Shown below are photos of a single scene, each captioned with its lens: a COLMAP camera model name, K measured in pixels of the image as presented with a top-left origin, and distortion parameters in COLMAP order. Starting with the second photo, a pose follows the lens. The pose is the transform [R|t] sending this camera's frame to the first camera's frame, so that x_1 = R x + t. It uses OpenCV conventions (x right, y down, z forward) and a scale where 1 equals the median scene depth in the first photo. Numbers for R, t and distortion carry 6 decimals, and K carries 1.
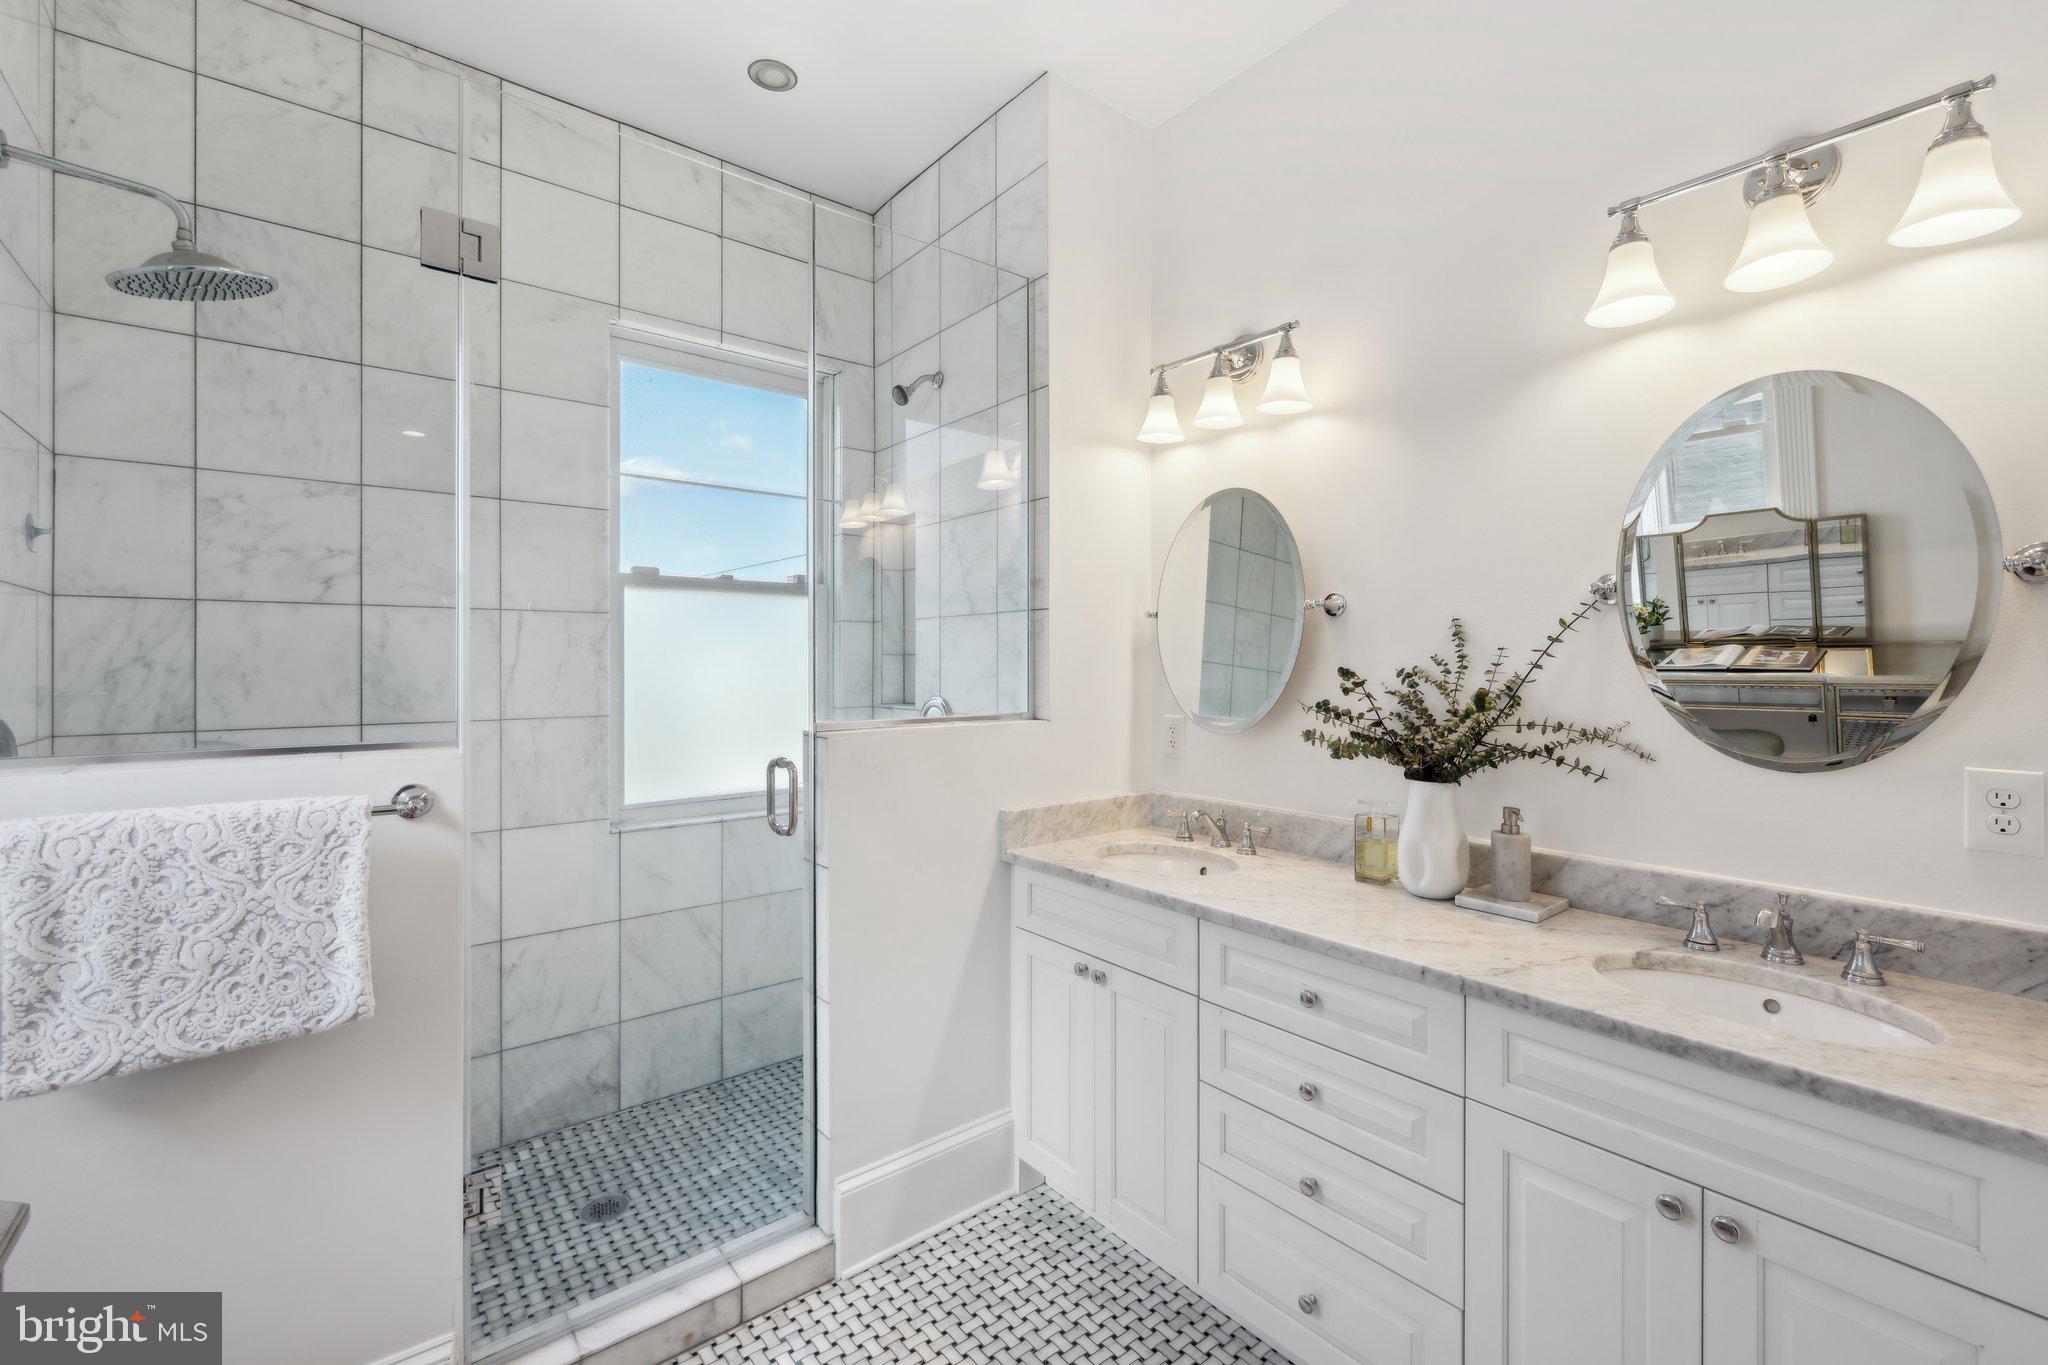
lens RADIAL K [[875.9, 0, 1023.3], [0, 875.9, 670.1], [0, 0, 1]] dist [0.000182, -0.000877]
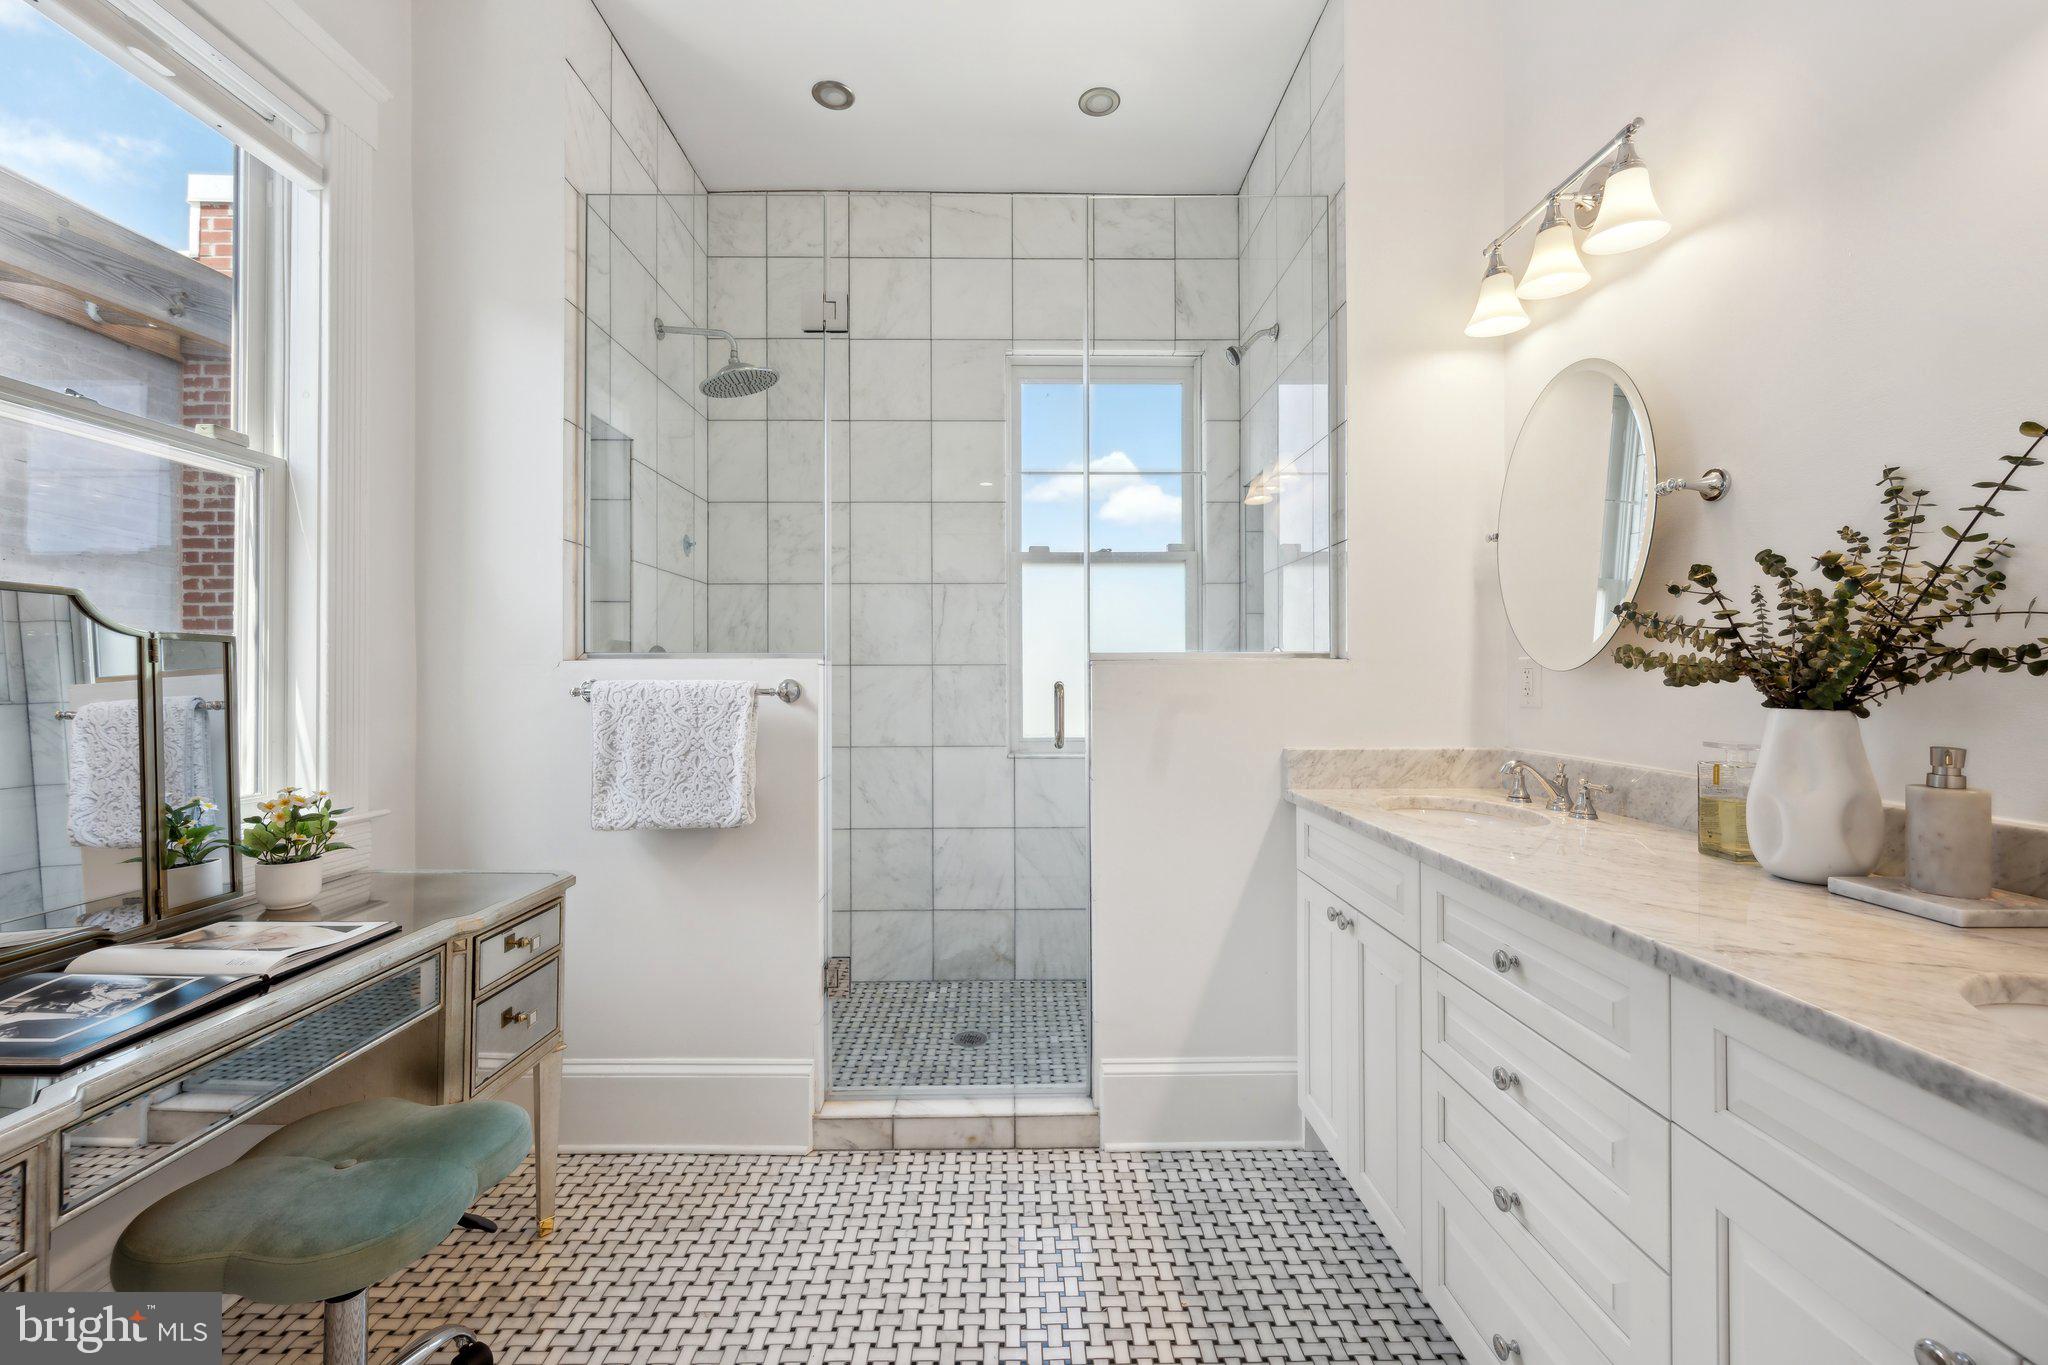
lens RADIAL K [[809.1, 0, 1014.1], [0, 809.1, 679.5], [0, 0, 1]] dist [0.001372, -0.001239]
pose [[0.782095, 0.002089, -0.623156, 0.350769], [-0.003834, 0.999992, -0.001460, 0.099457], [0.623148, 0.003531, 0.782096, 0.121822]]
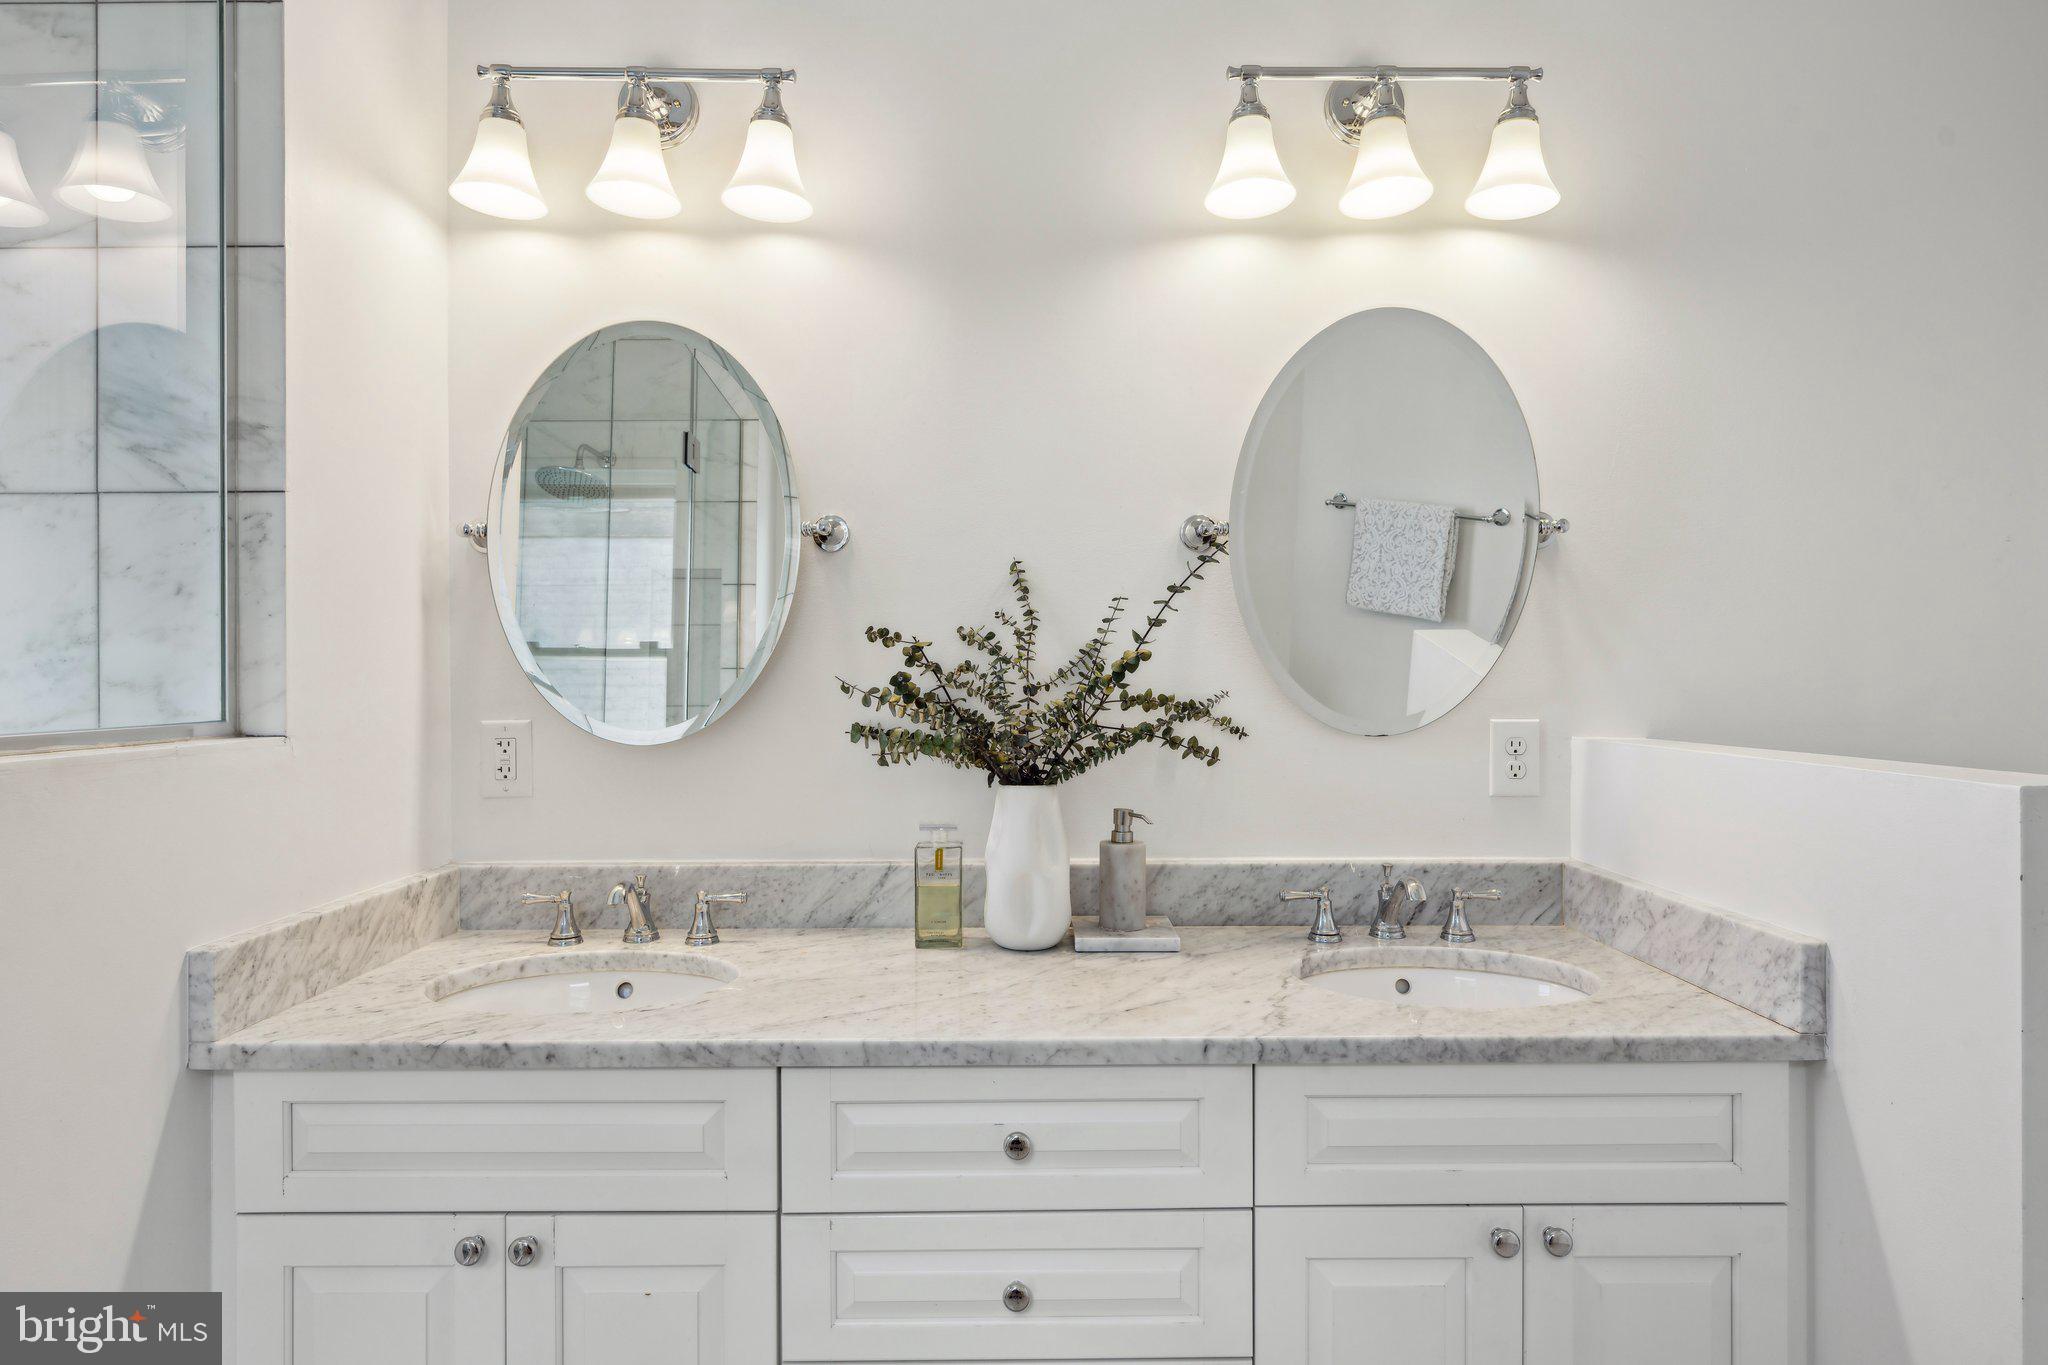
lens RADIAL K [[1124.7, 0, 1021.1], [0, 1124.7, 684.4], [0, 0, 1]] dist [0.000381, -0.001087]
pose [[0.620739, -0.009000, 0.783965, -0.233034], [0.010650, 0.999939, 0.003047, 0.039607], [-0.783945, 0.006458, 0.620797, 0.407486]]
